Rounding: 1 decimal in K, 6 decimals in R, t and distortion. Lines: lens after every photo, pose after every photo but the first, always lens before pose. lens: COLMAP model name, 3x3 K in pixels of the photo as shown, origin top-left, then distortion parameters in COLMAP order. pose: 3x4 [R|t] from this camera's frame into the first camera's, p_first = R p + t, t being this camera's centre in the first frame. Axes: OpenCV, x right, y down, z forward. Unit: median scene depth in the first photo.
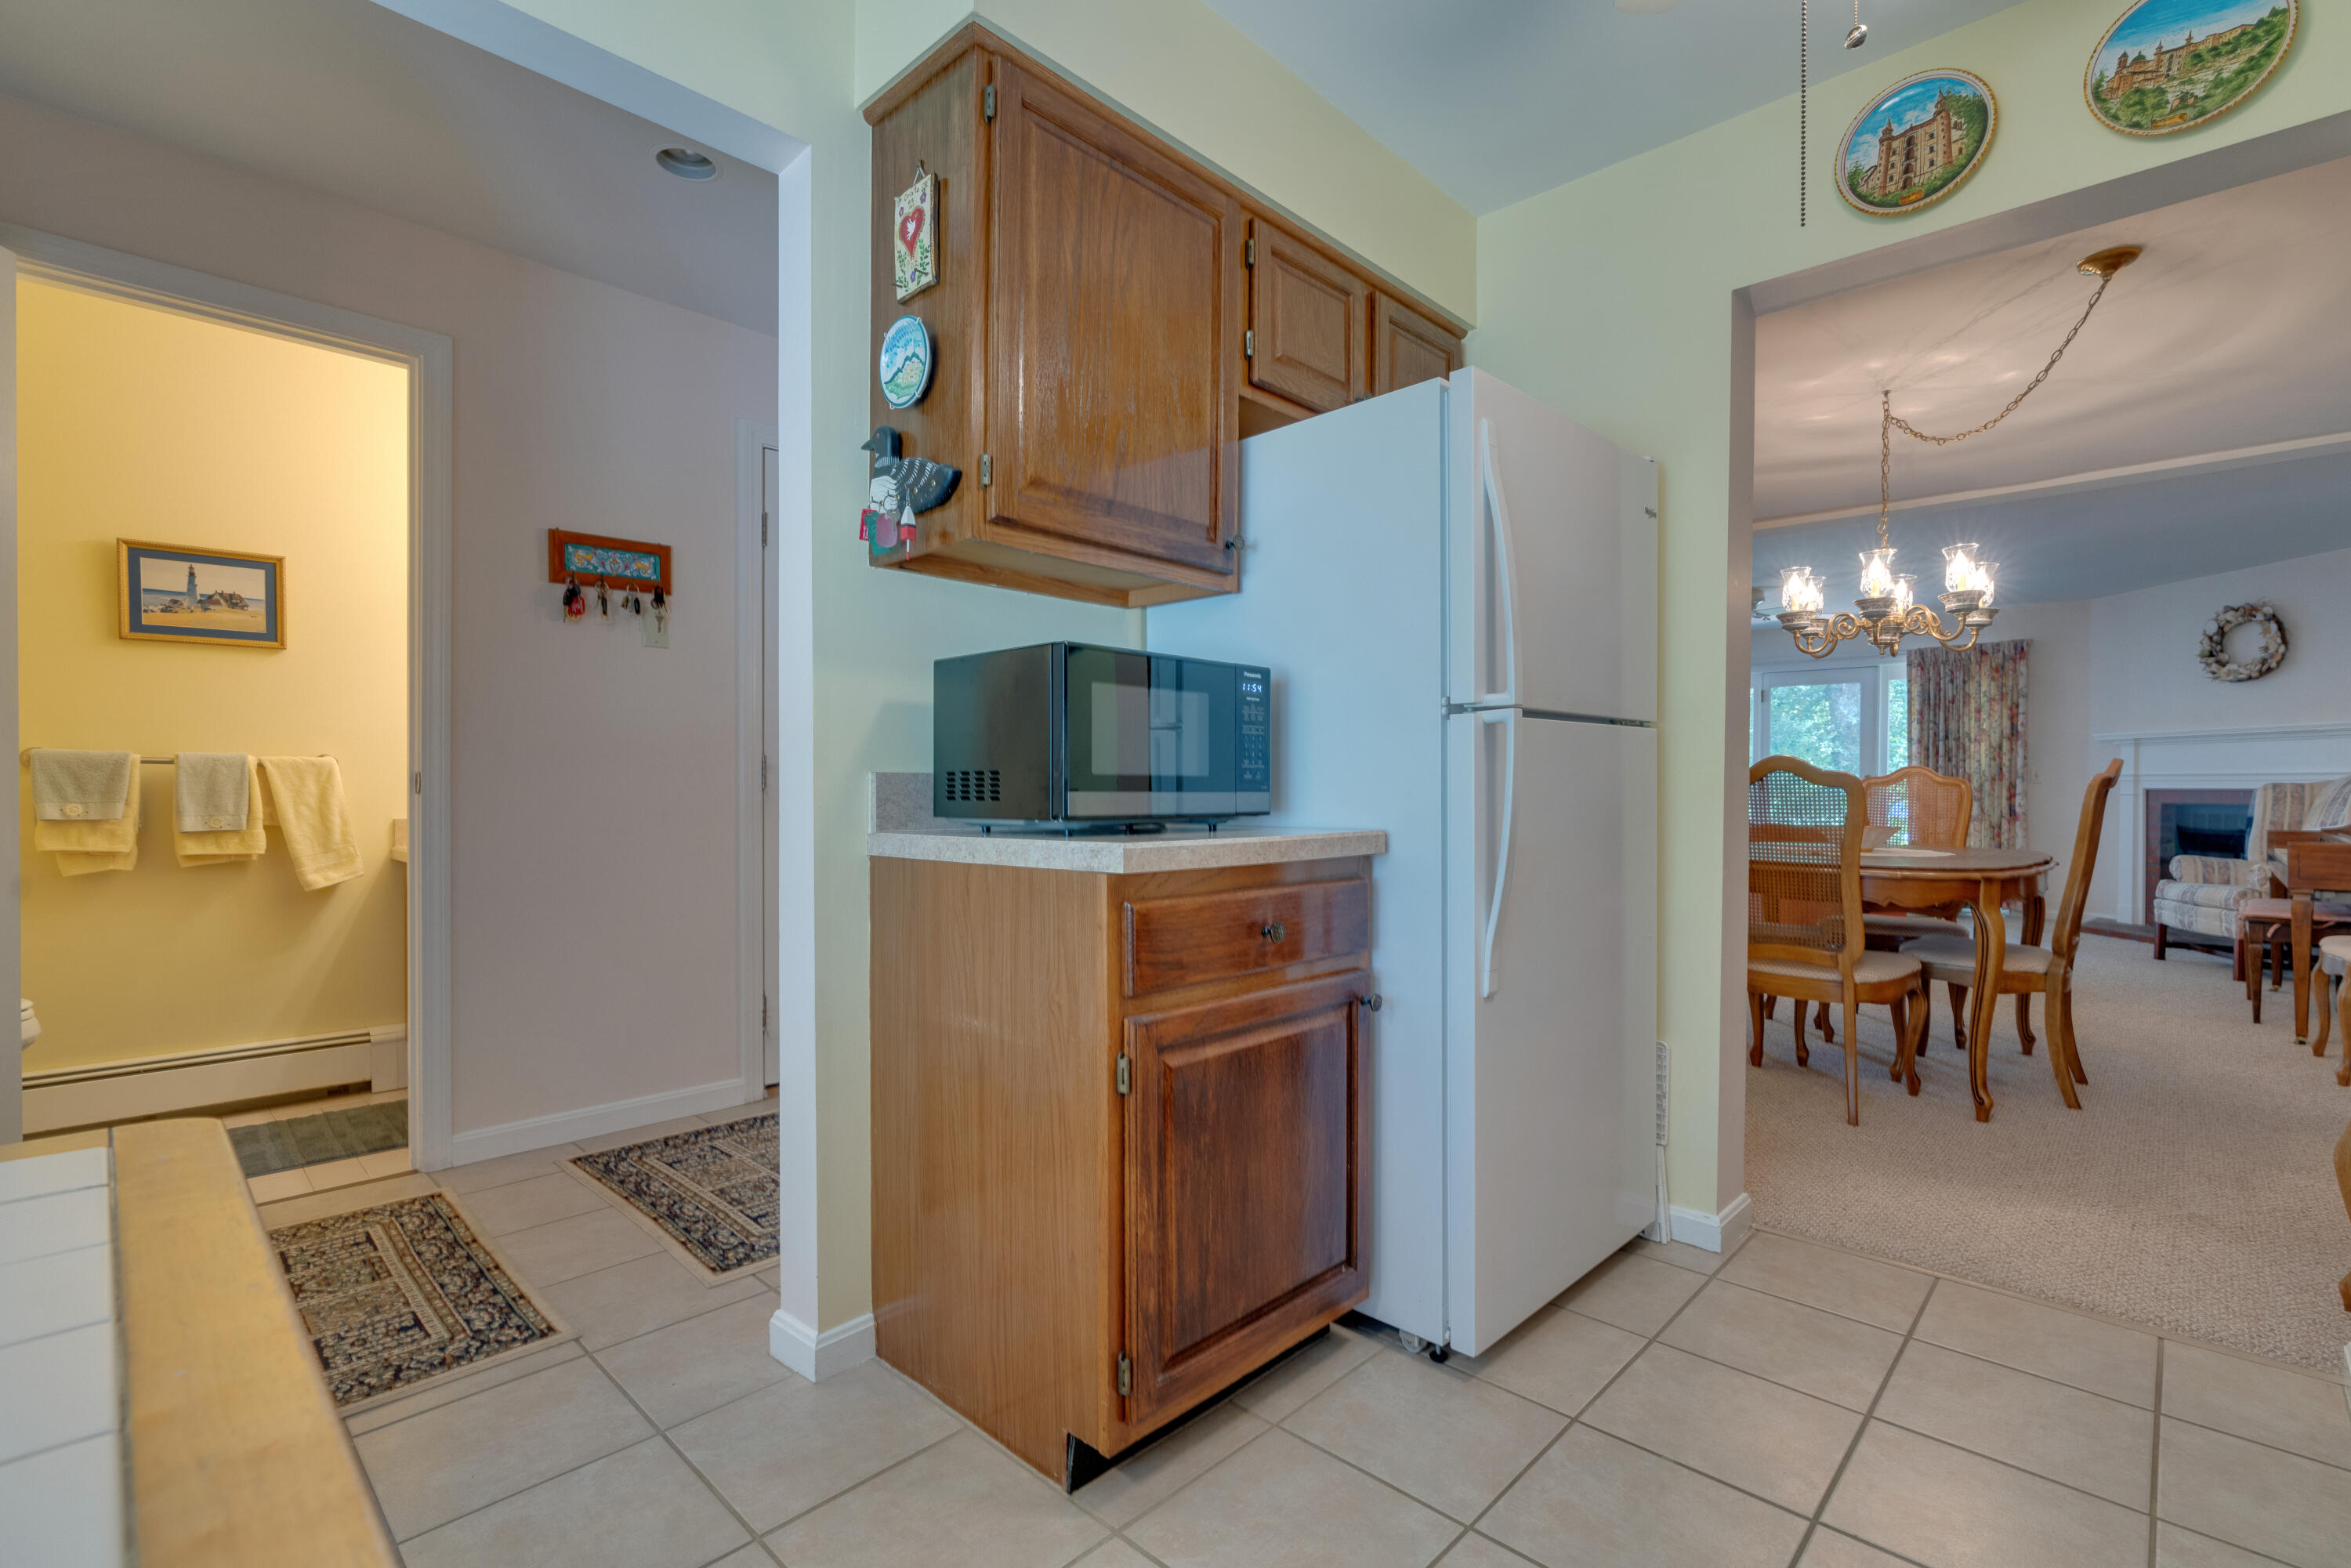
lens RADIAL K [[1041.3, 0, 1206.9], [0, 1041.3, 807.9], [0, 0, 1]] dist [-0.001998, 0.000765]
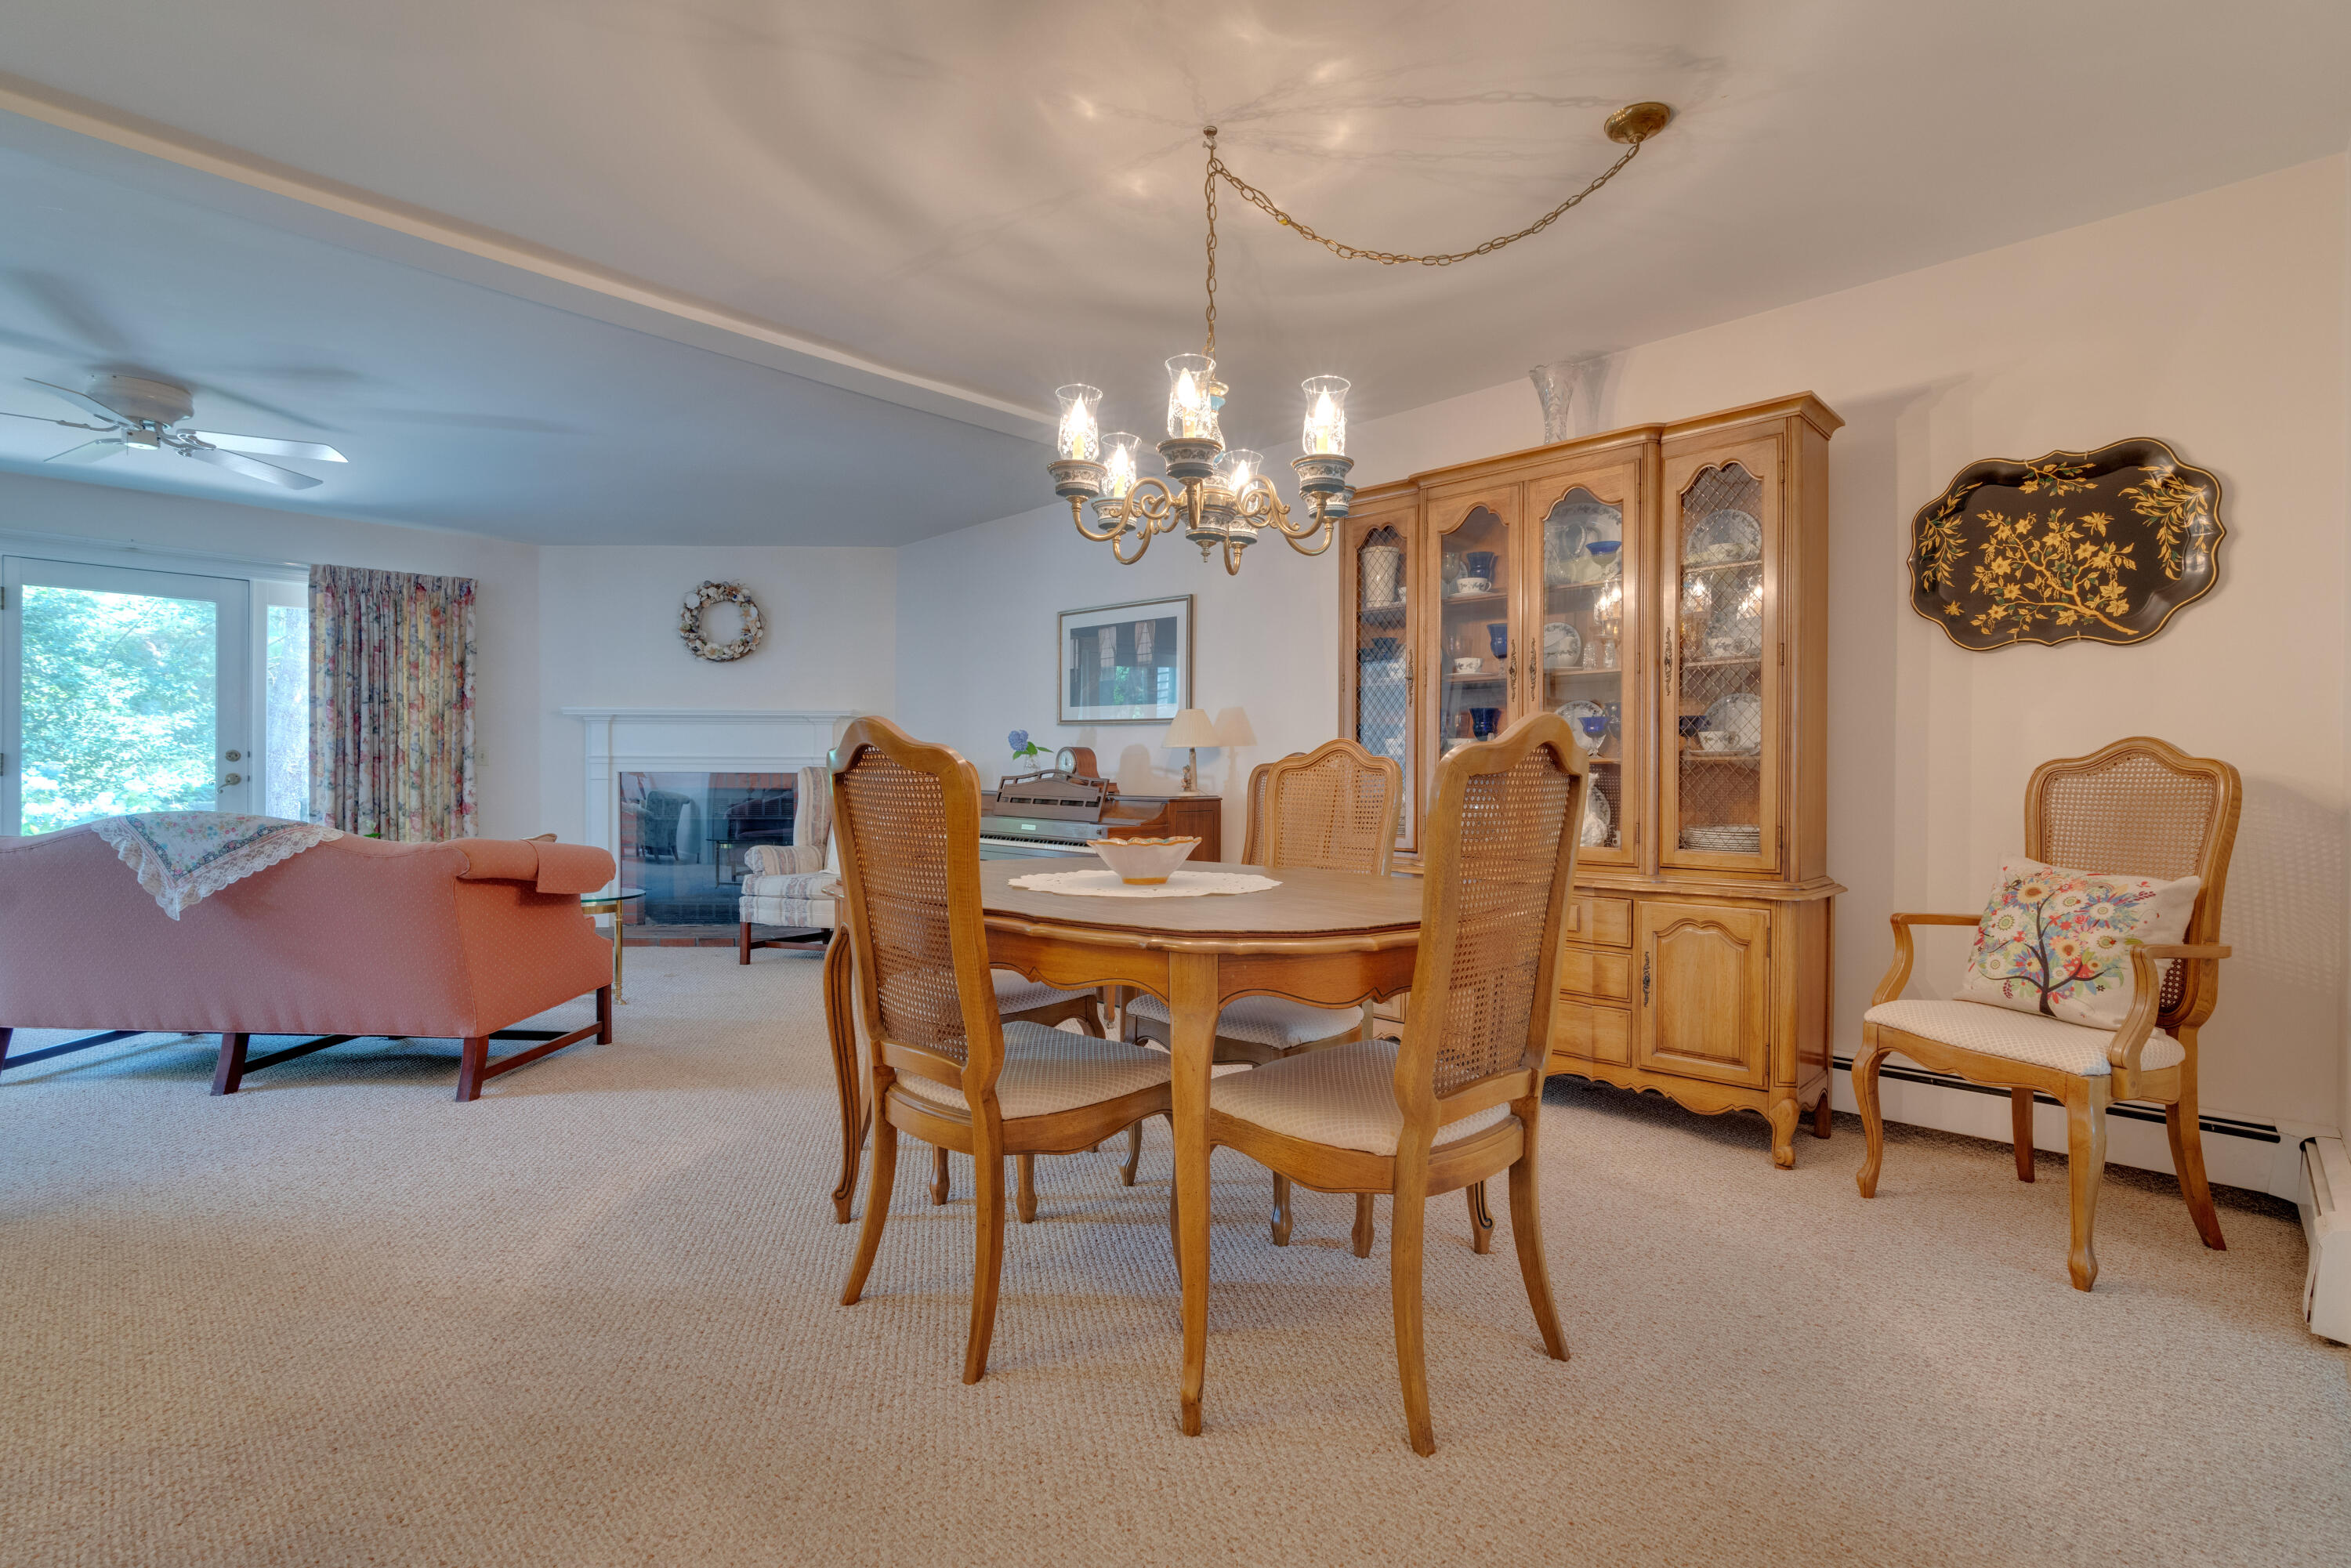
lens RADIAL K [[1066.9, 0, 1170.0], [0, 1066.9, 778.0], [0, 0, 1]] dist [-0.000802, 0.000372]
pose [[0.030079, -0.007609, 0.999519, 0.011232], [0.018163, 0.999810, 0.007065, -0.012887], [-0.999382, 0.017942, 0.030212, 0.584153]]
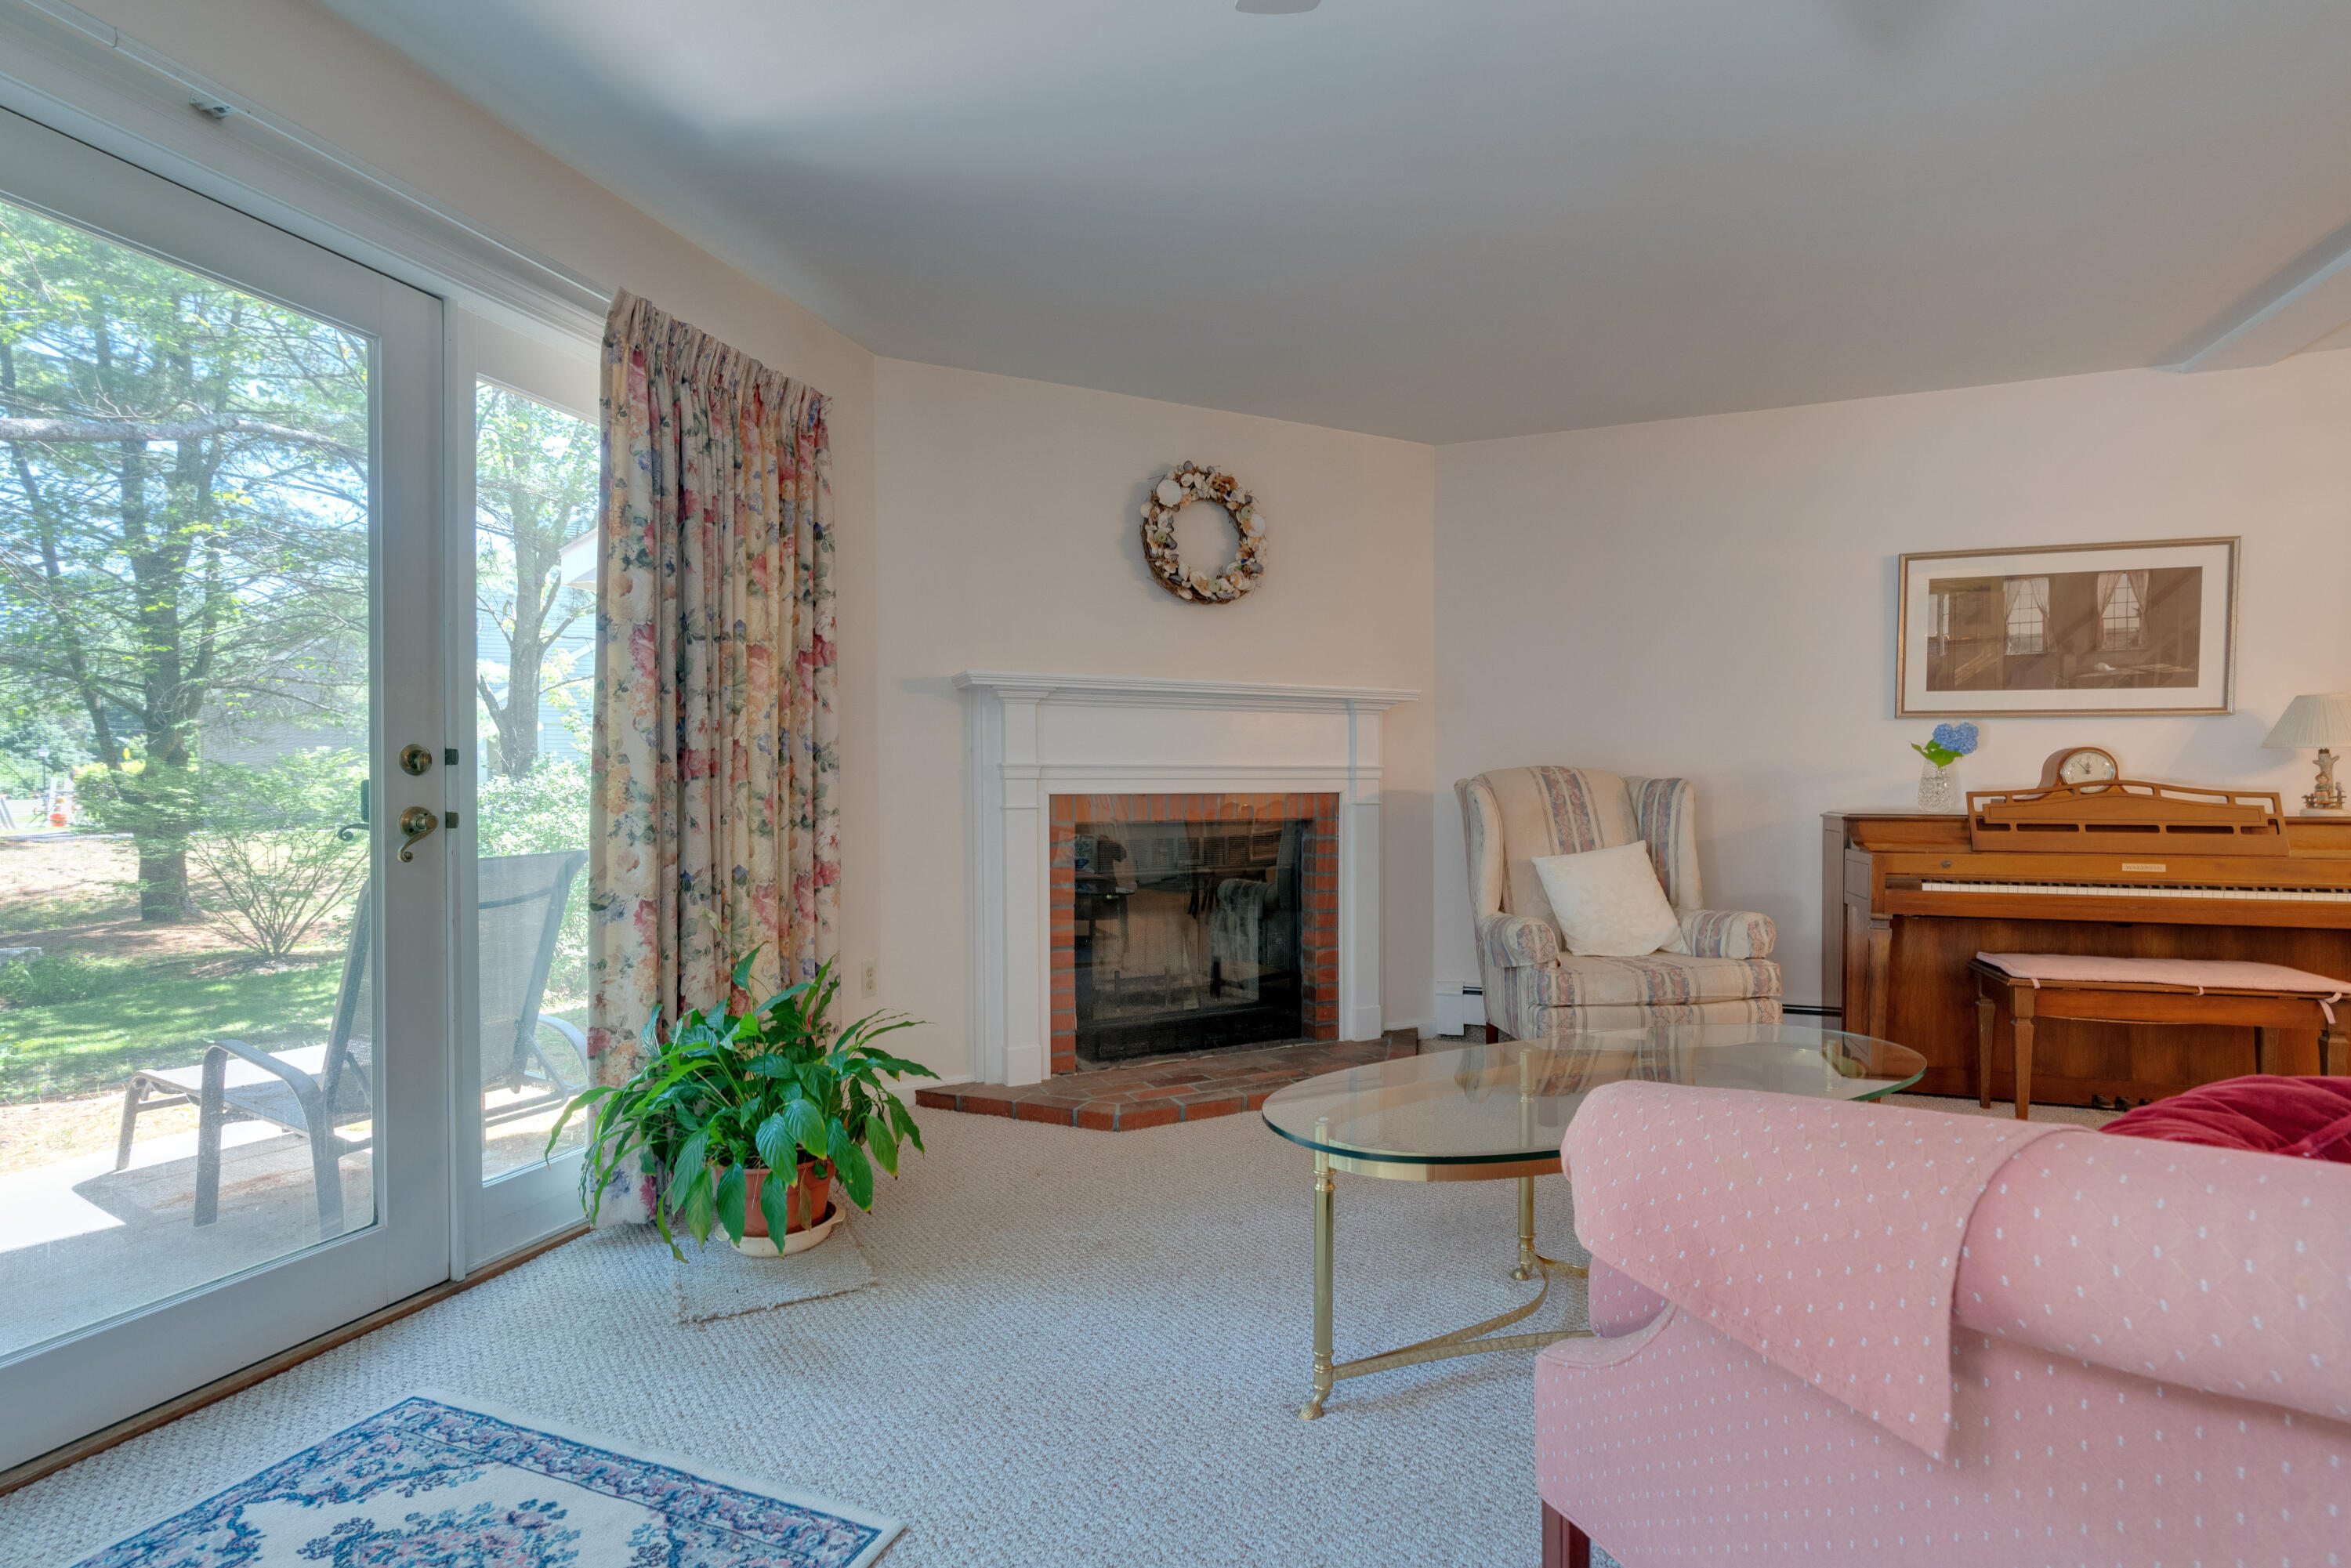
lens RADIAL K [[1094.4, 0, 1175.5], [0, 1094.4, 784.0], [0, 0, 1]] dist [-0.001075, -0.000022]
pose [[-0.401173, 0.005591, 0.915985, 0.480701], [0.025682, 0.999657, 0.005146, -0.027854], [-0.915642, 0.025589, -0.401178, 1.325940]]
